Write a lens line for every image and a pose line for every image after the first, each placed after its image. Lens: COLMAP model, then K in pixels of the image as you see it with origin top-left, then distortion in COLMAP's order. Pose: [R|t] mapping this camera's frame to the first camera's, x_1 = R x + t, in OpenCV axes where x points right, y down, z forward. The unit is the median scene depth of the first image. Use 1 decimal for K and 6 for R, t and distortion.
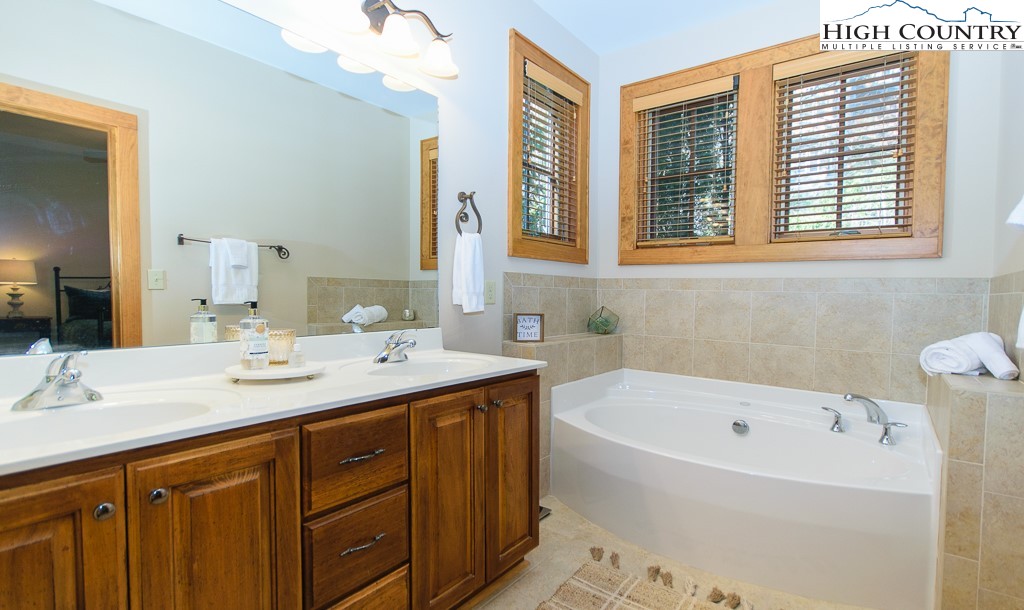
lens RADIAL K [[459.5, 0, 512.6], [0, 459.5, 311.4], [0, 0, 1]] dist [0.000298, 0.000228]
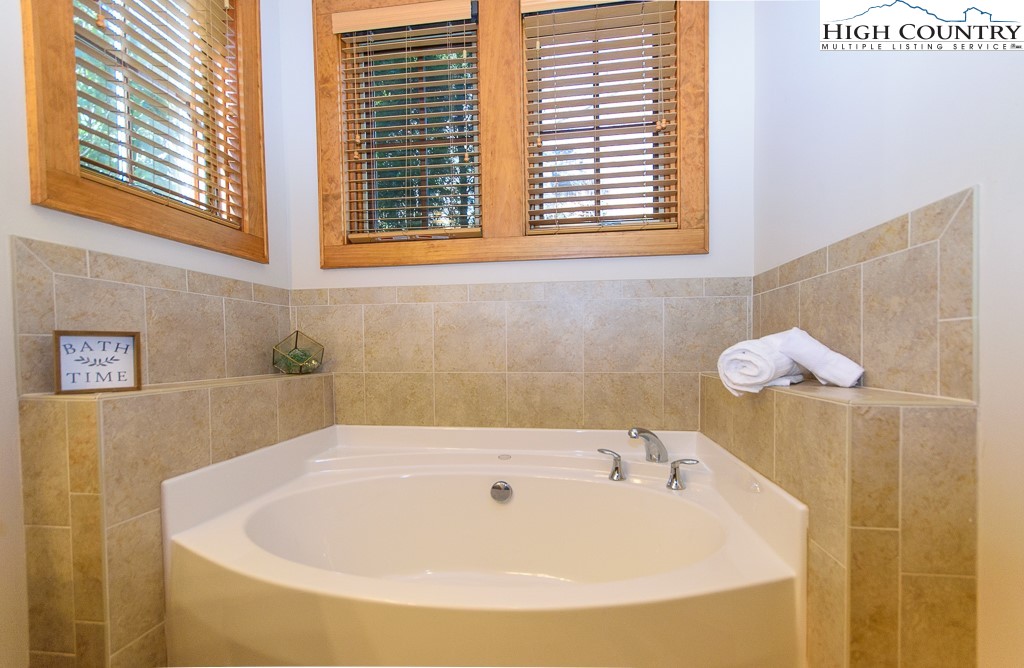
lens RADIAL K [[460.2, 0, 507.5], [0, 460.2, 356.9], [0, 0, 1]] dist [0.005609, -0.001695]
pose [[0.862252, -0.033680, 0.505359, 0.155189], [0.041426, 0.999133, -0.004092, 0.048998], [-0.504783, 0.024464, 0.862900, 0.382954]]
